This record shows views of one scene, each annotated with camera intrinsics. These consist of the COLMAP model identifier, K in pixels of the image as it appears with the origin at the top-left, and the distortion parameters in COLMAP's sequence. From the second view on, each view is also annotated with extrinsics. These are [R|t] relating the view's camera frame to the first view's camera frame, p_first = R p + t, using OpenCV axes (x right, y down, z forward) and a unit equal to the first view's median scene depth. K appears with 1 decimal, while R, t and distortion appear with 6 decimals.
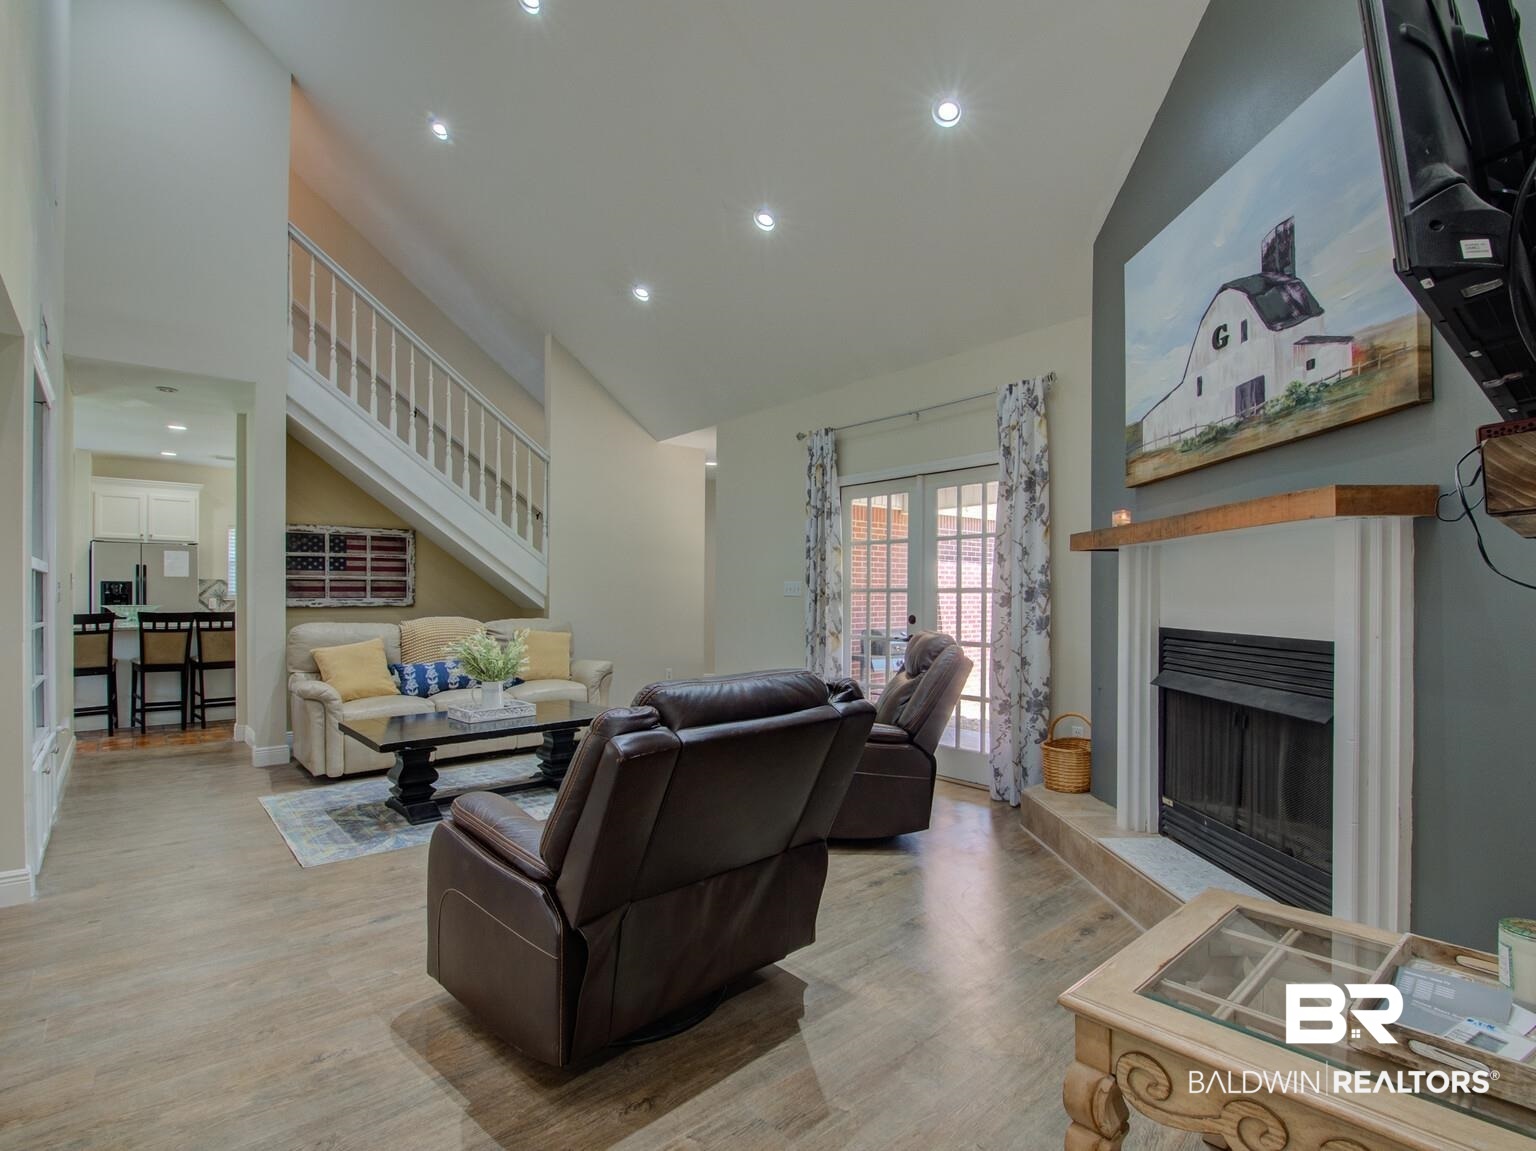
lens RADIAL K [[786.6, 0, 769.1], [0, 786.6, 590.7], [0, 0, 1]] dist [-0.010054, -0.000682]
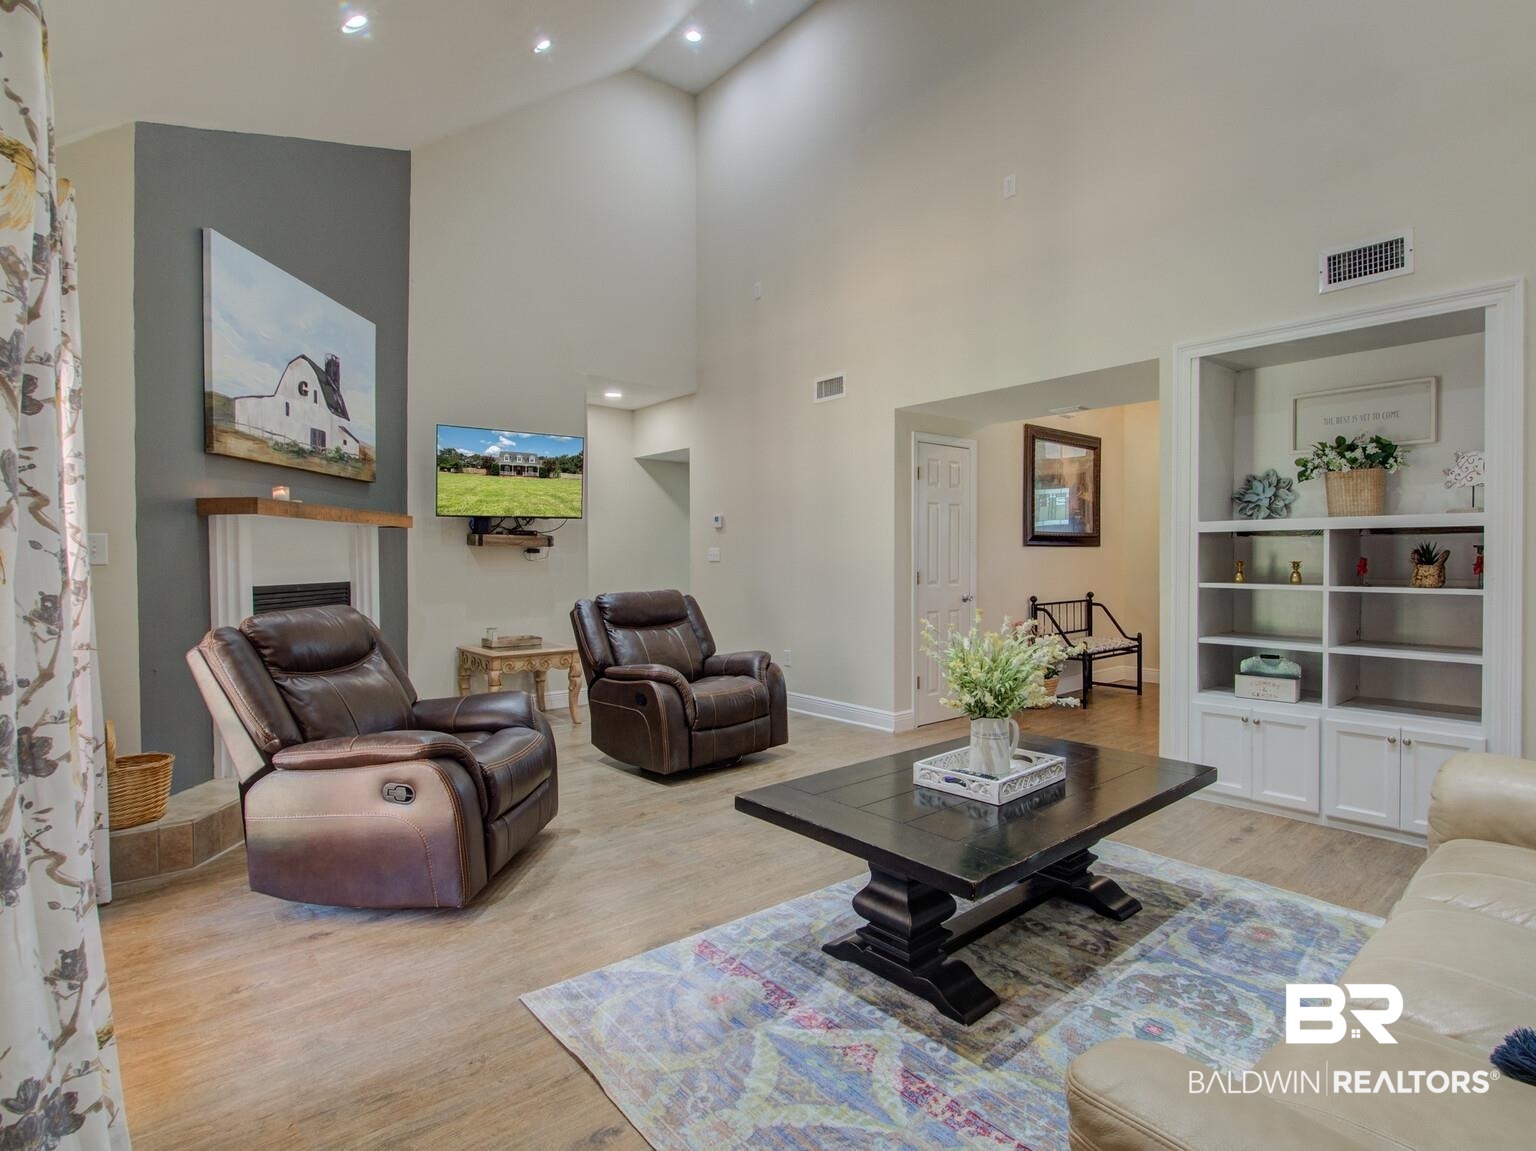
lens RADIAL K [[786.6, 0, 766.4], [0, 786.6, 570.4], [0, 0, 1]] dist [-0.010054, -0.000682]
pose [[-0.999890, 0.003008, 0.014513, -0.352357], [0.003132, 0.999959, 0.008494, 0.018106], [-0.014487, 0.008538, -0.999859, 2.613493]]
